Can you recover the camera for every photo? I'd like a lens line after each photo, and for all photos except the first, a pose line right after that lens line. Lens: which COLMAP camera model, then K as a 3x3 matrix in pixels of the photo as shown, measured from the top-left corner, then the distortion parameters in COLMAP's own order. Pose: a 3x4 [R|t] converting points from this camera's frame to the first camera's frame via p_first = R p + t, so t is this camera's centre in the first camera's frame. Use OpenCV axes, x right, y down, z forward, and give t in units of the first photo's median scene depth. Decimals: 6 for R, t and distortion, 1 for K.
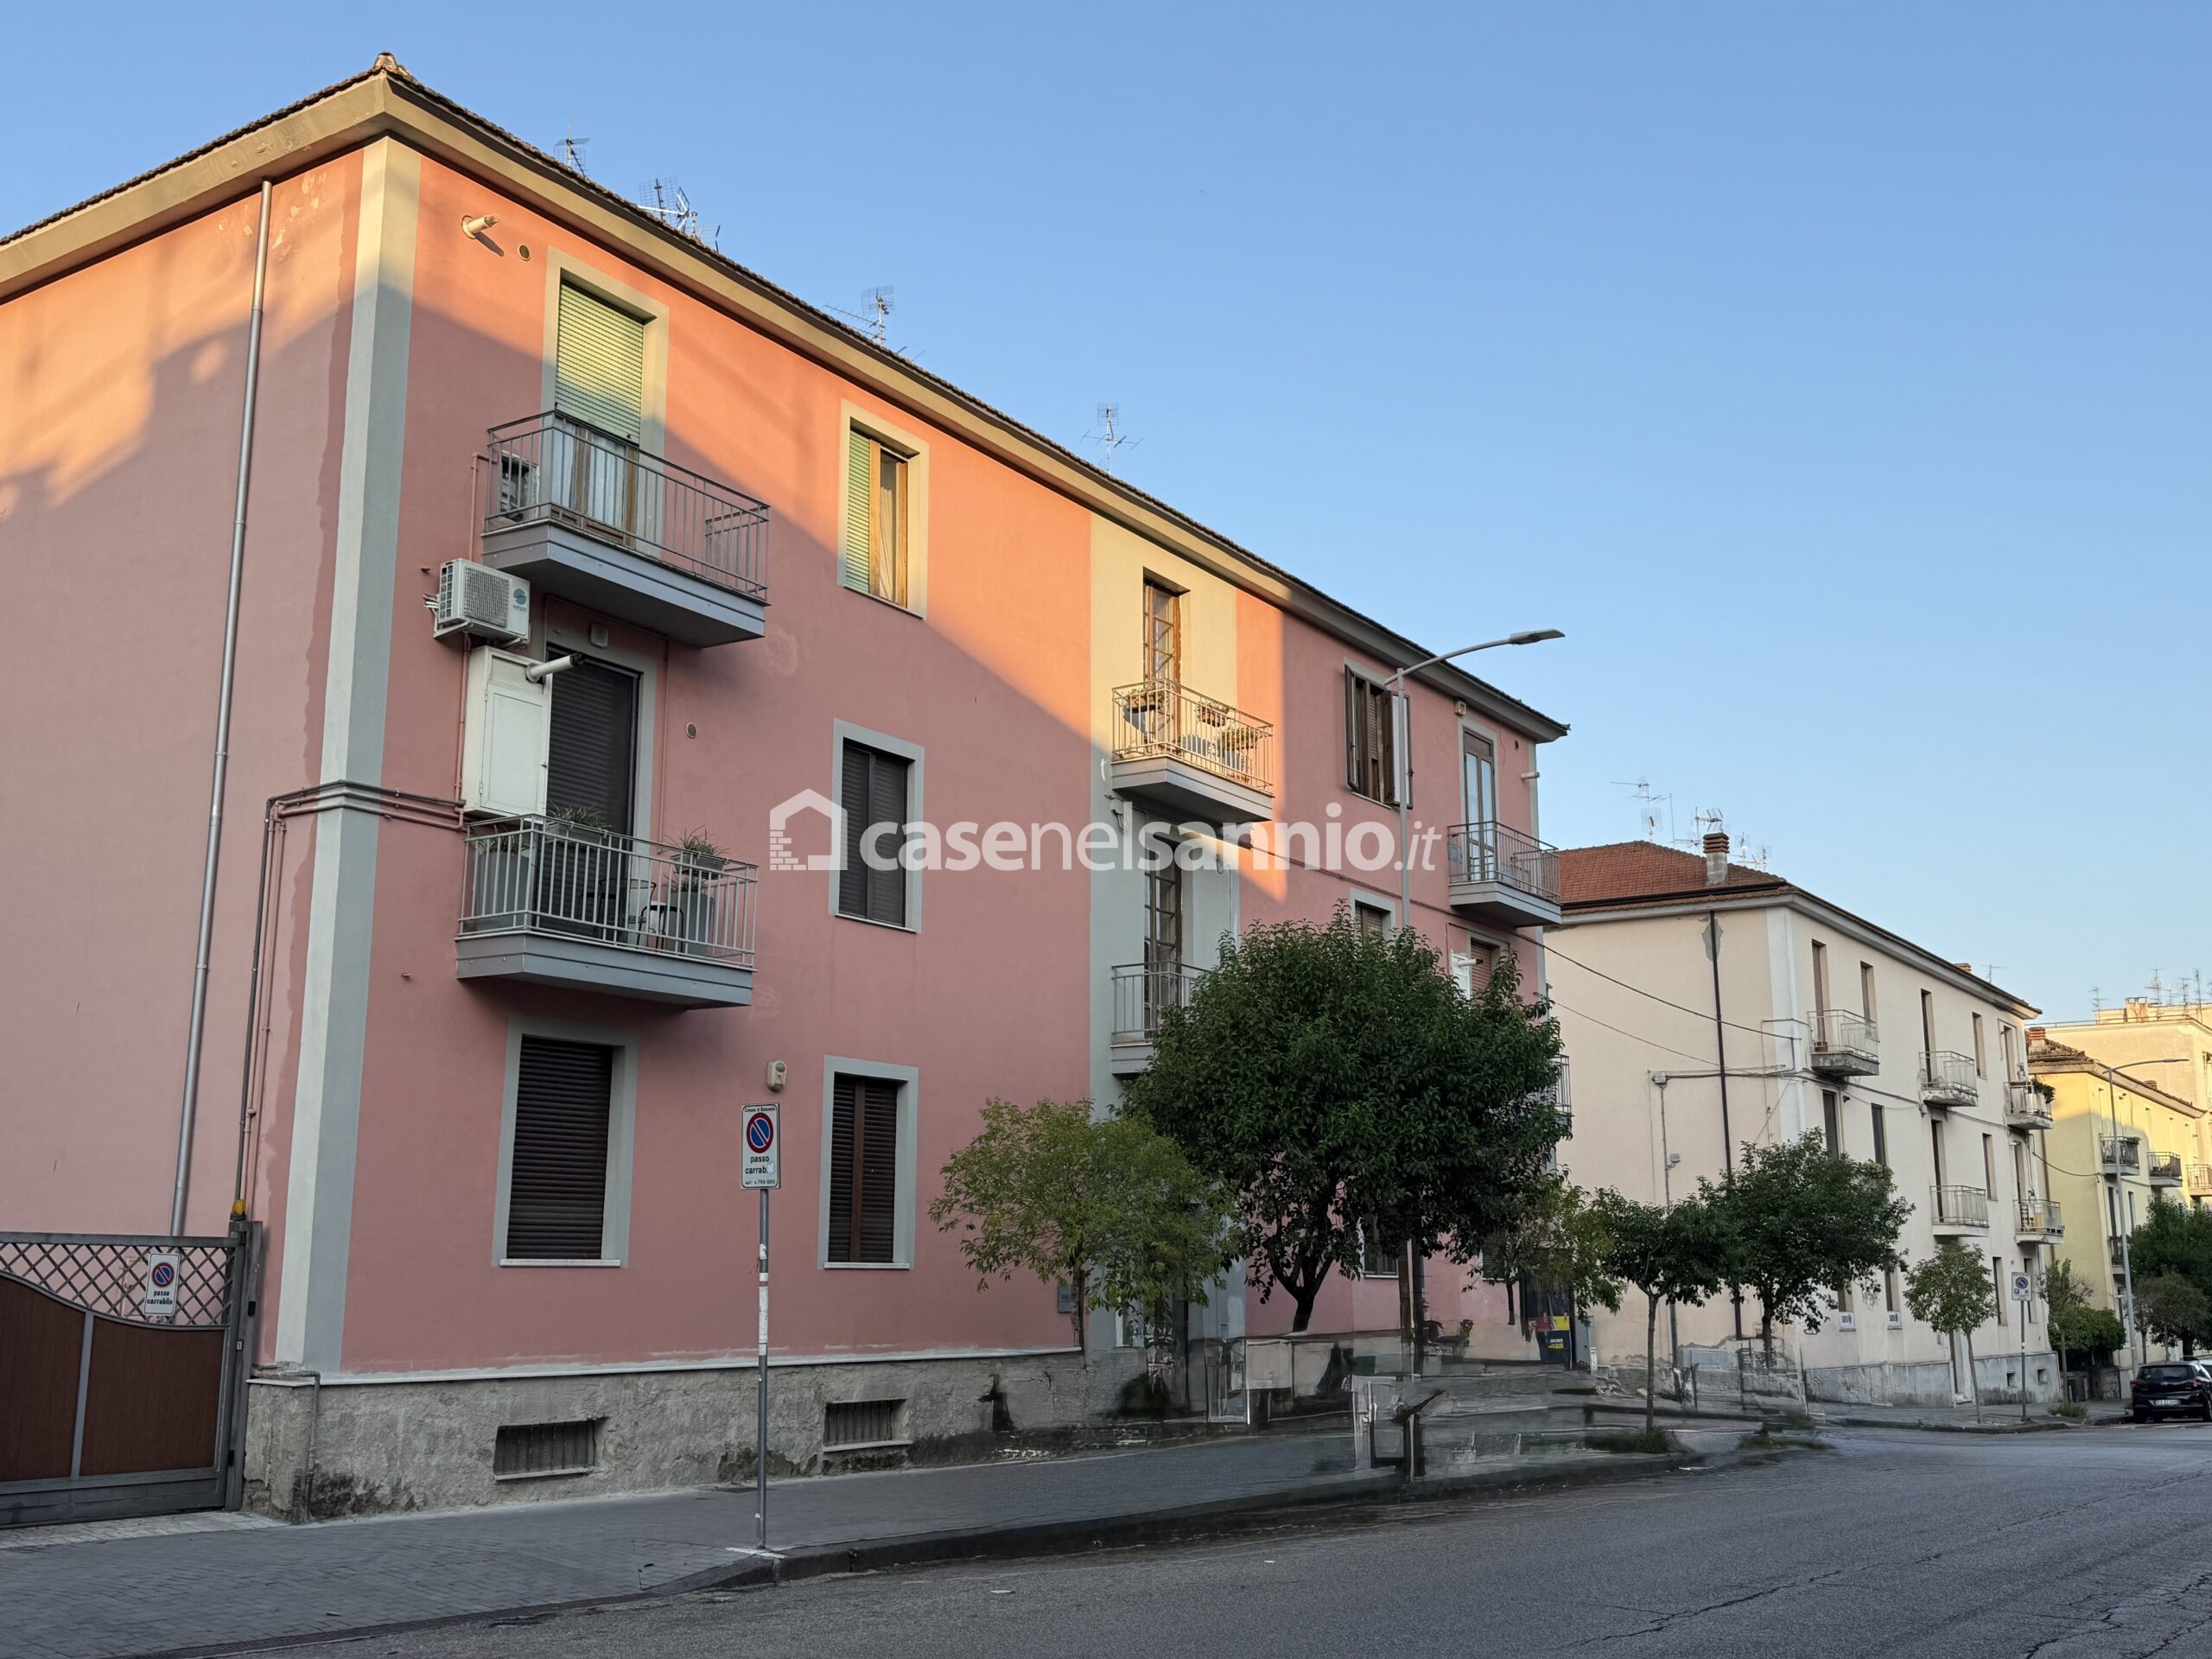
lens RADIAL K [[2159.4, 0, 1106.0], [0, 2159.4, 829.5], [0, 0, 1]] dist [0.180758, -0.378294]
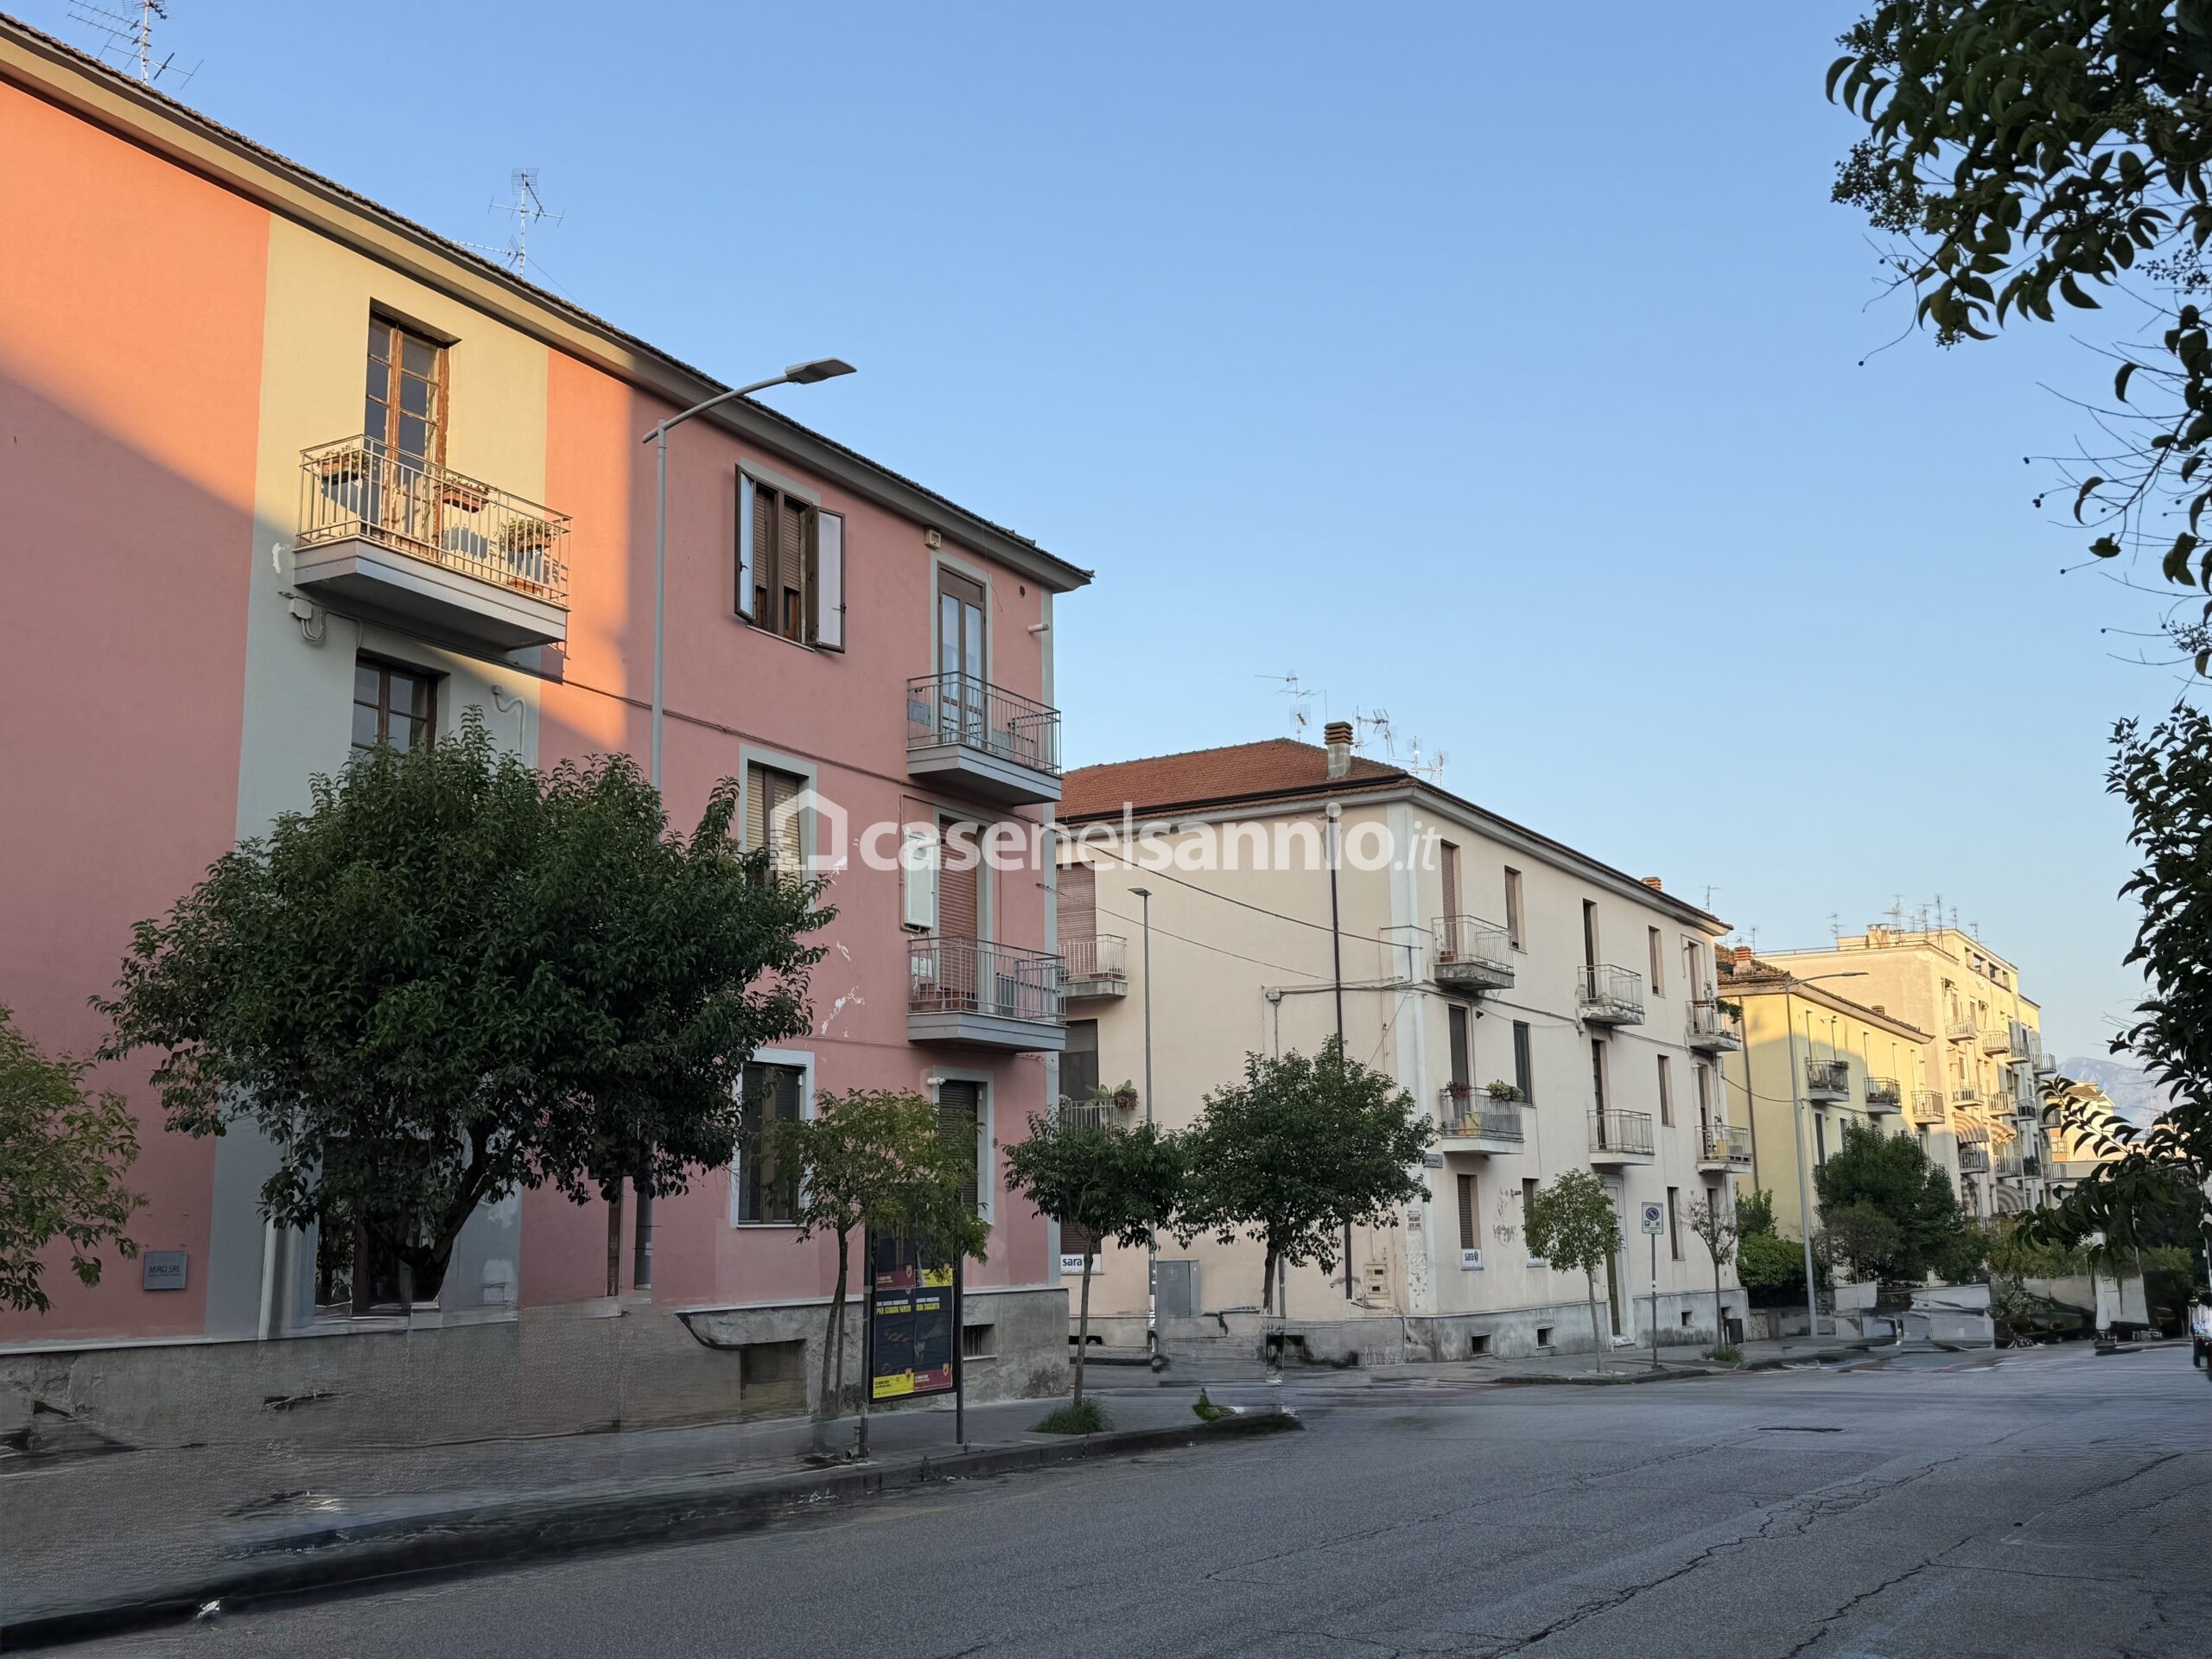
lens RADIAL K [[2159.4, 0, 1106.0], [0, 2159.4, 829.5], [0, 0, 1]] dist [0.180758, -0.378294]
pose [[0.997139, -0.005144, 0.075408, 0.117396], [0.003482, 0.999748, 0.022155, 0.025927], [-0.075503, -0.021829, 0.996907, 0.119435]]
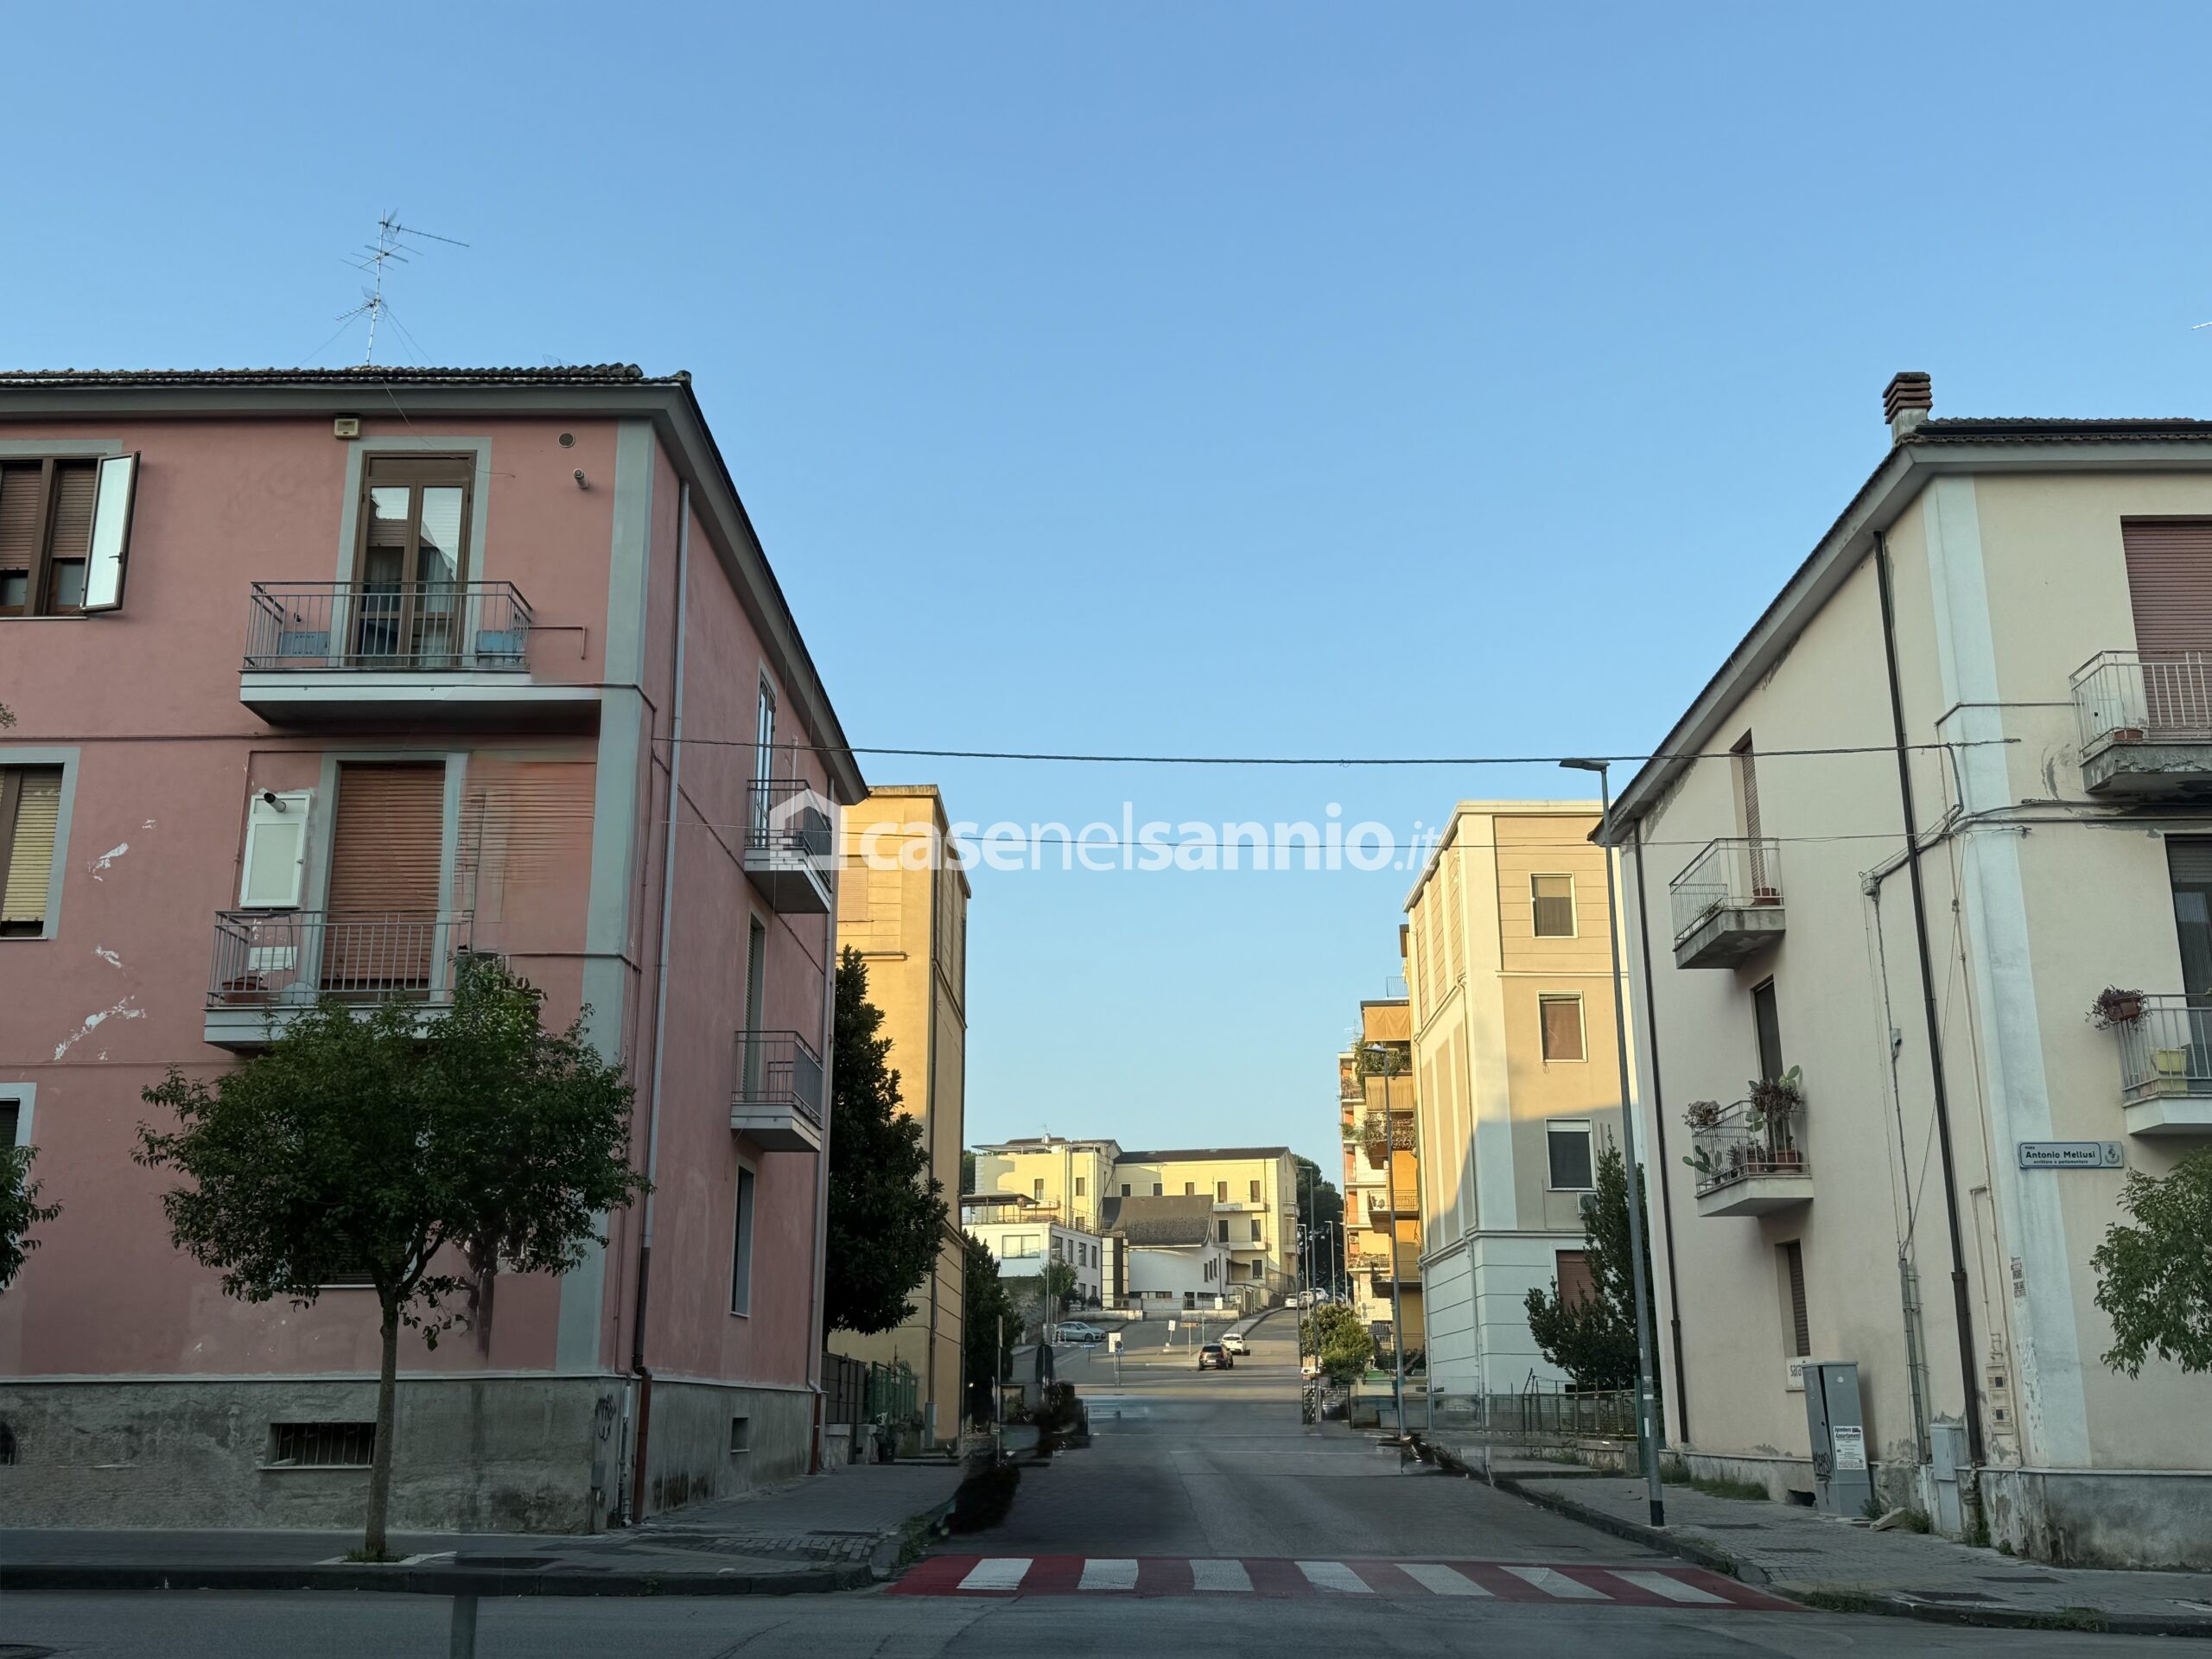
lens RADIAL K [[2159.4, 0, 1106.0], [0, 2159.4, 829.5], [0, 0, 1]] dist [0.180758, -0.378294]
pose [[0.545874, -0.214280, -0.810003, 0.571714], [0.181945, 0.973991, -0.135046, 0.139092], [0.817874, -0.073658, 0.570664, 0.562921]]
